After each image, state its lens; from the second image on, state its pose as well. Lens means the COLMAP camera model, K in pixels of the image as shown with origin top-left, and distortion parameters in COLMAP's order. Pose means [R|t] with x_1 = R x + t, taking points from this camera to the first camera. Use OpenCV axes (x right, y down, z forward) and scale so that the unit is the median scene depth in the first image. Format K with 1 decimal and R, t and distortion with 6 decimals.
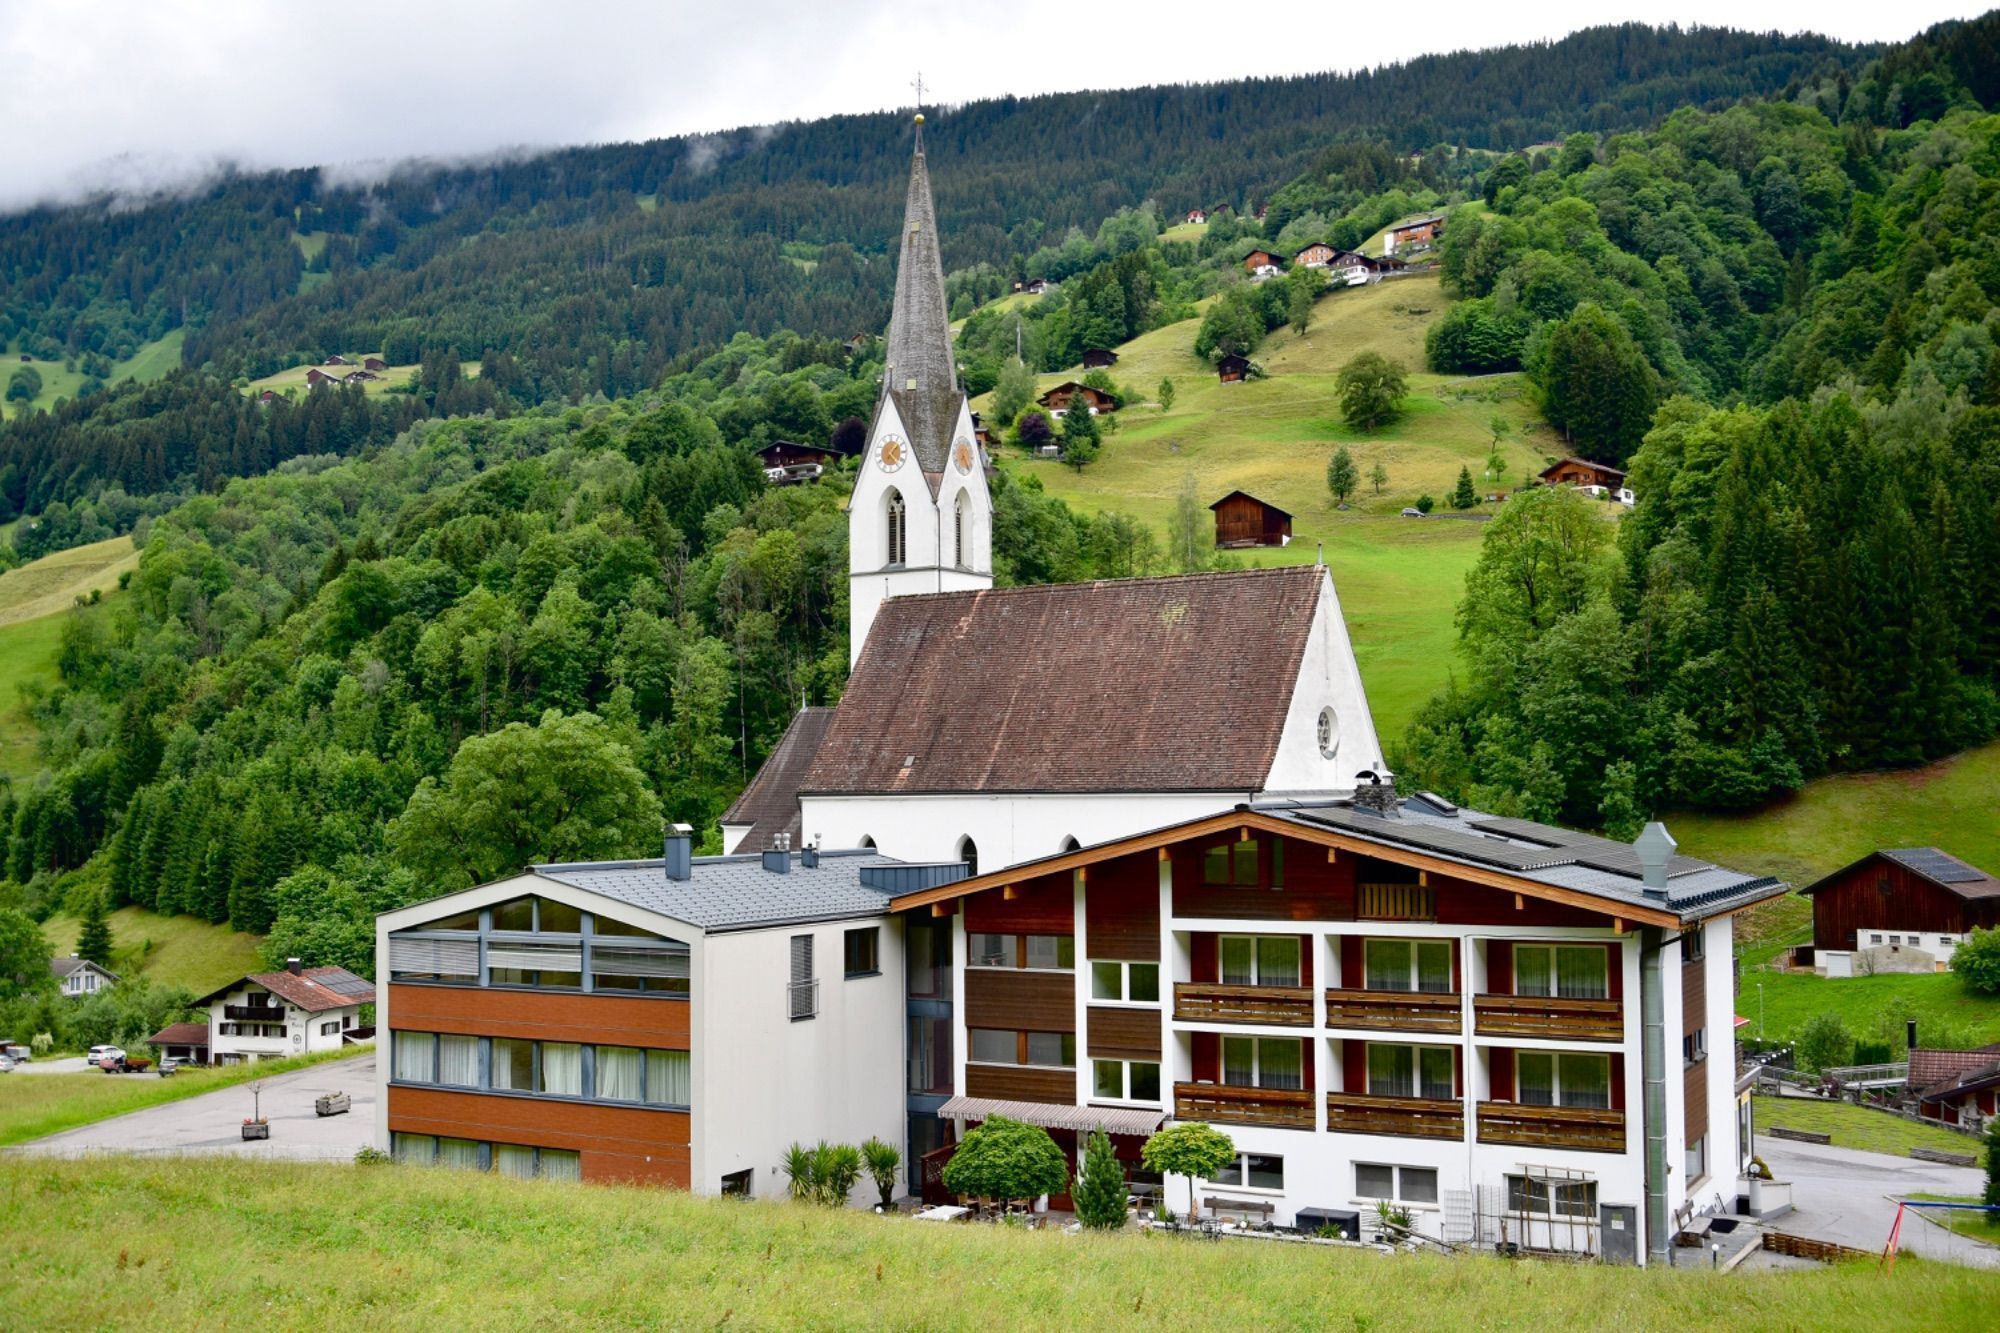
lens RADIAL K [[2169.1, 0, 903.3], [0, 2169.1, 640.5], [0, 0, 1]] dist [-0.035721, 0.038663]
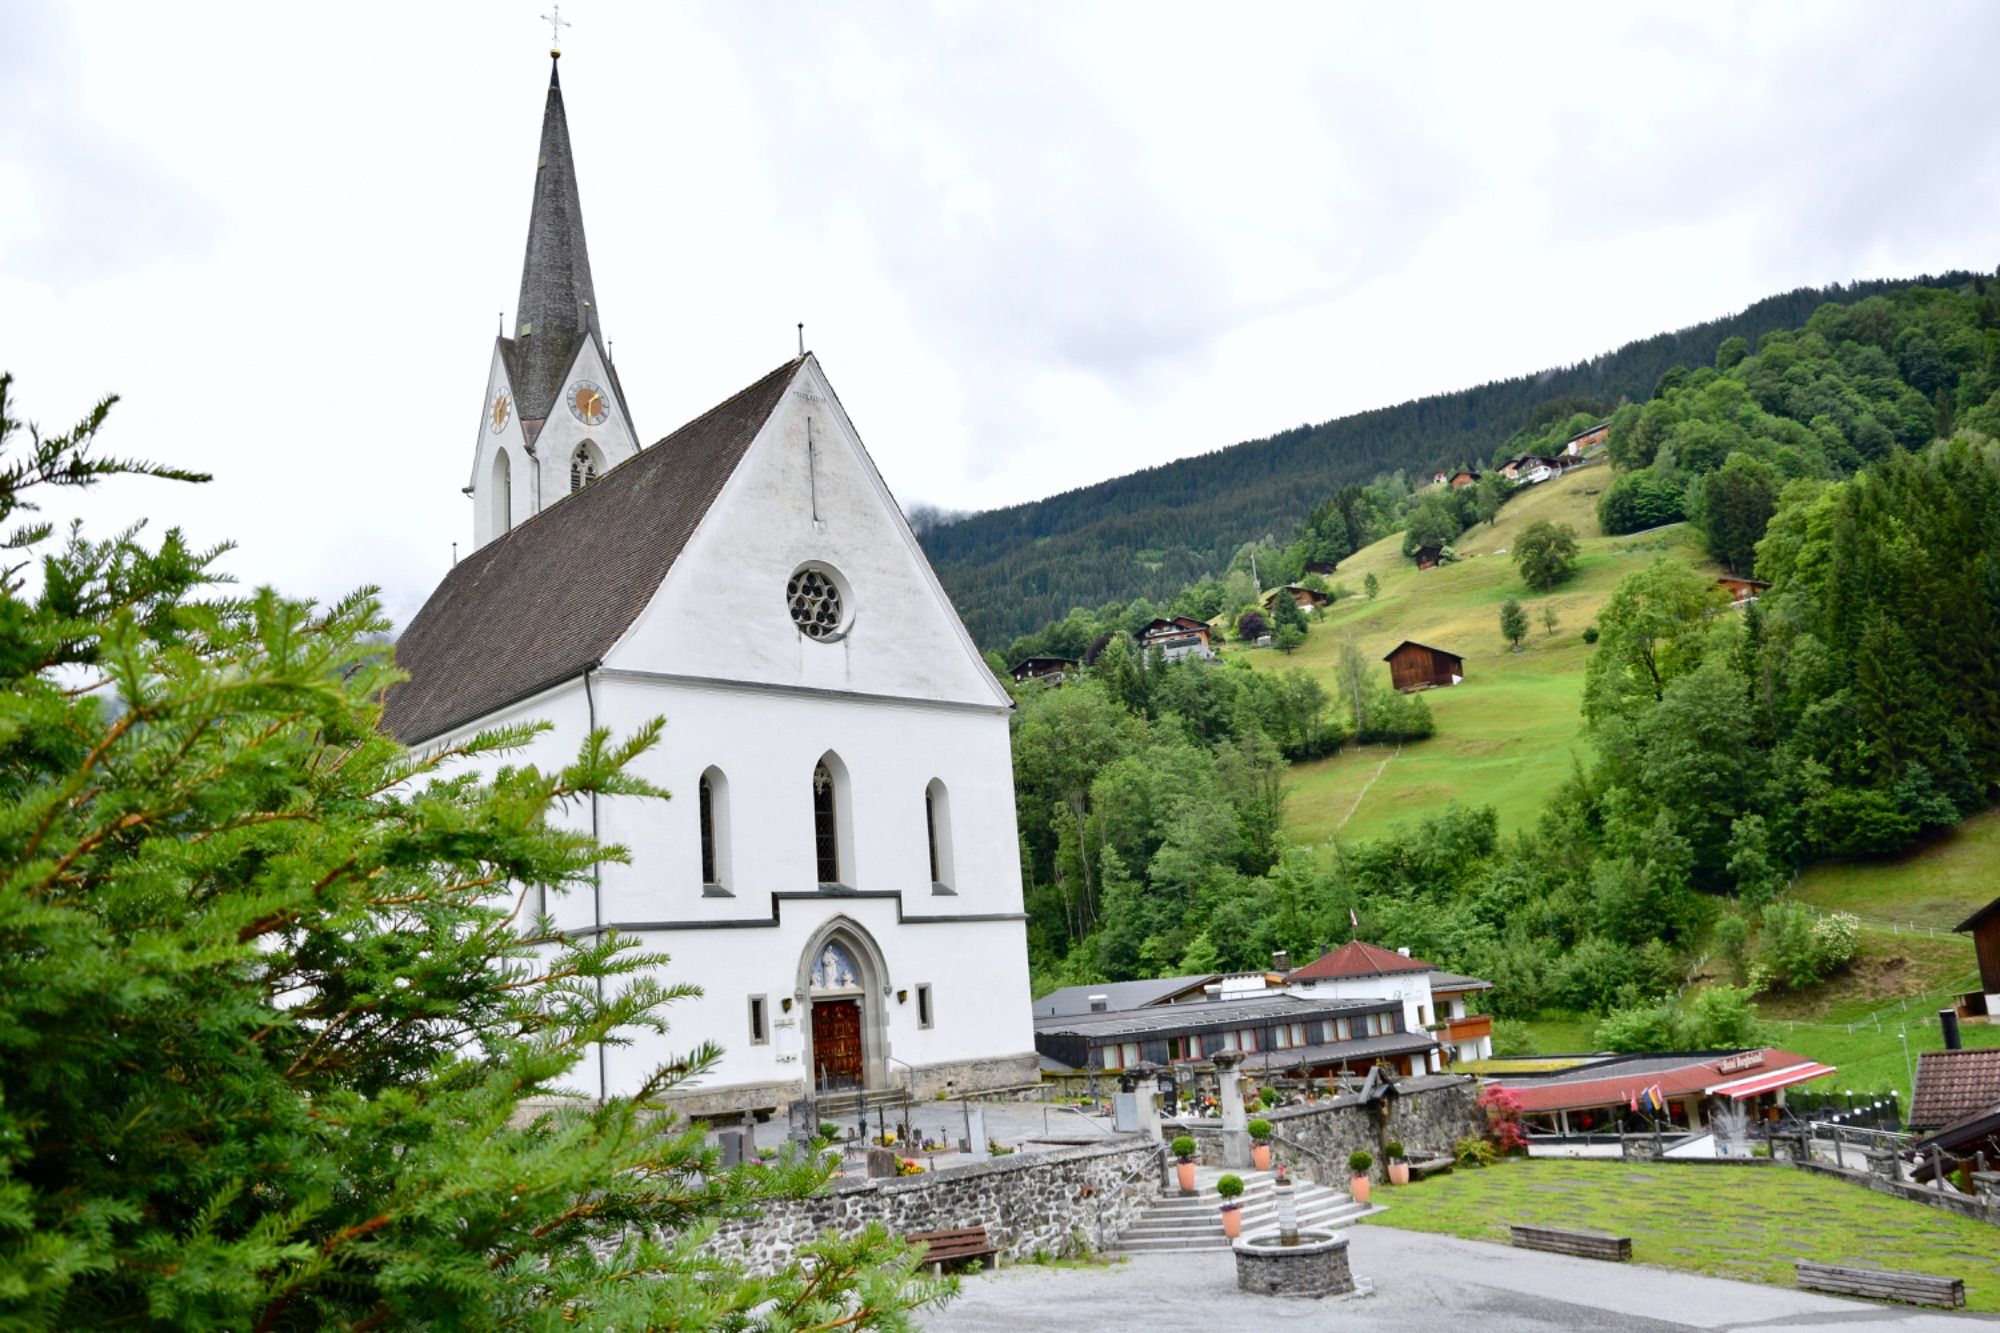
lens RADIAL K [[1569.2, 0, 946.4], [0, 1569.2, 663.0], [0, 0, 1]] dist [-0.049013, 0.001802]
pose [[0.968148, -0.116628, -0.221557, 0.112420], [0.084759, 0.985305, -0.148291, 0.044593], [0.235596, 0.124788, 0.963806, 0.194638]]
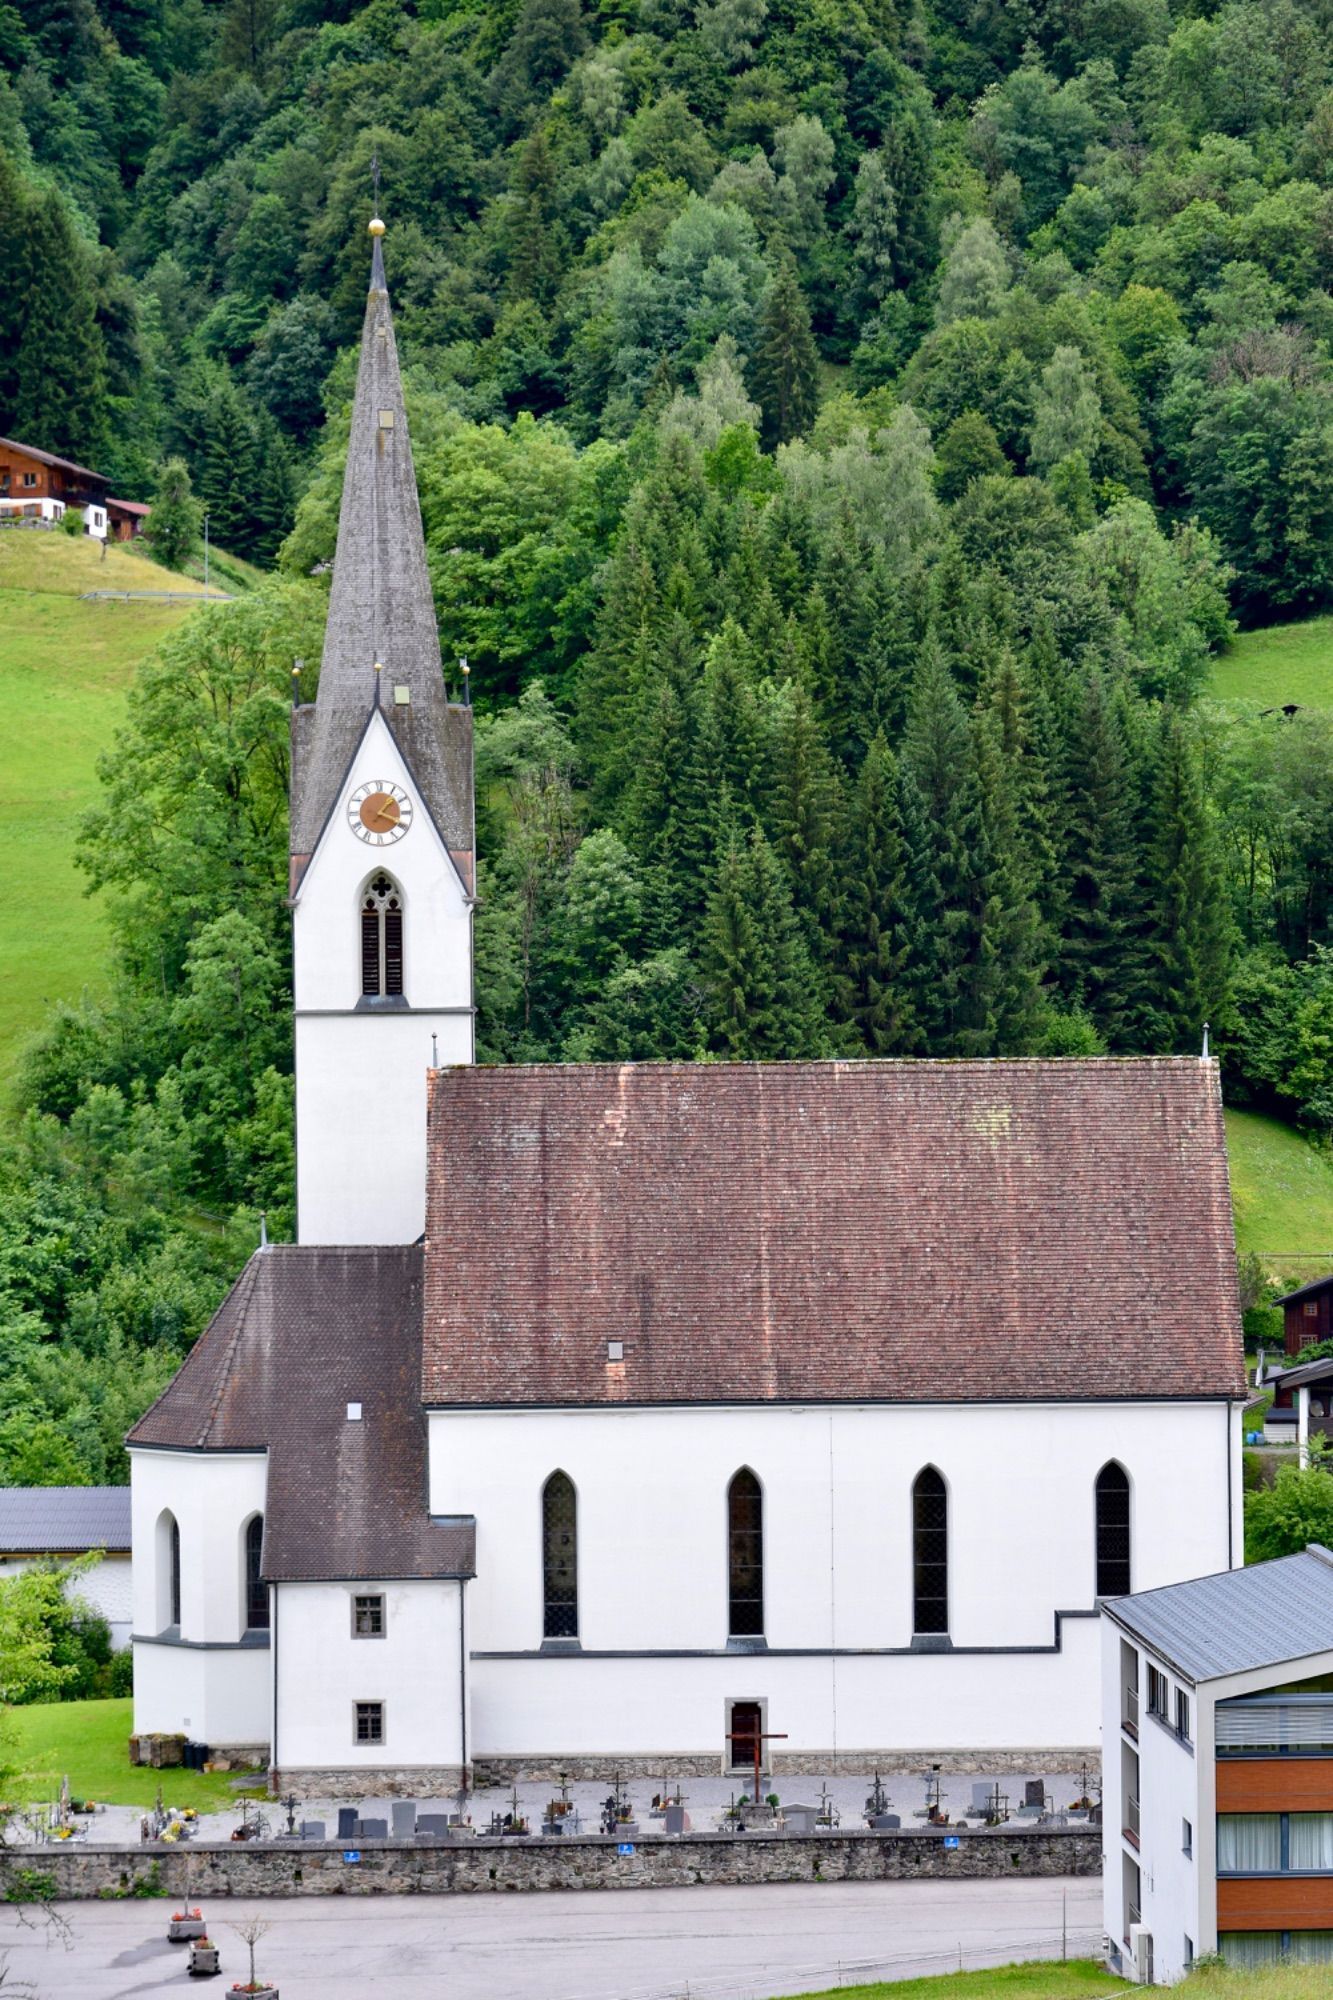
lens RADIAL K [[6107.5, 0, 712.0], [0, 6107.5, 942.9], [0, 0, 1]] dist [-0.065936, 2.170710]
pose [[0.809010, -0.001772, 0.587792, -0.377353], [-0.037370, 0.997817, 0.054442, -0.059757], [-0.586605, -0.066010, 0.807178, -0.168044]]
